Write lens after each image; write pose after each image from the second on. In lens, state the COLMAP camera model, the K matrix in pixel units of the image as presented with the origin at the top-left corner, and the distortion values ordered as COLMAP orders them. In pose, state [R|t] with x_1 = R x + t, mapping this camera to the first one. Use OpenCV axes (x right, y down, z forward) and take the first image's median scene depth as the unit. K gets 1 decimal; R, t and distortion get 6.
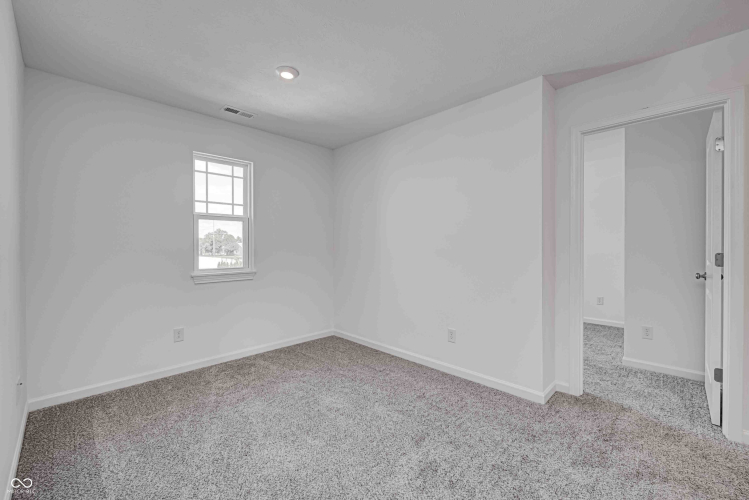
lens RADIAL K [[311.1, 0, 372.2], [0, 311.1, 247.6], [0, 0, 1]] dist [0.000862, -0.000063]
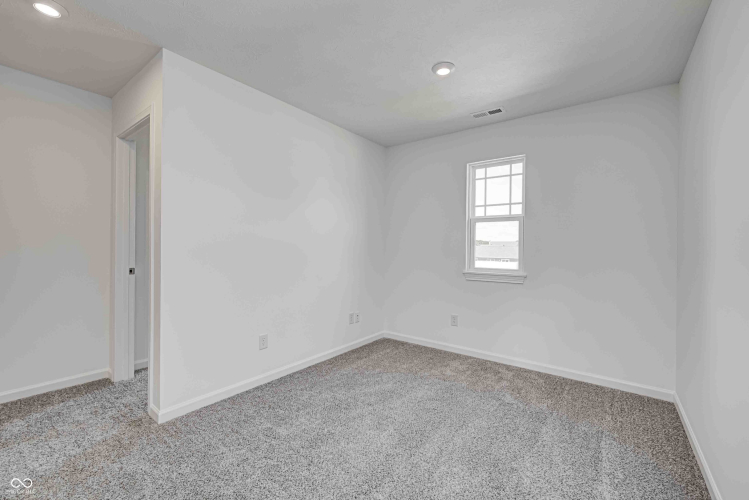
lens RADIAL K [[311.1, 0, 372.2], [0, 311.1, 247.6], [0, 0, 1]] dist [0.000862, -0.000063]
pose [[0.135012, 0.009525, -0.990798, 0.481079], [-0.013794, 0.999875, 0.007733, -0.005344], [0.990748, 0.012623, 0.135126, 0.473184]]
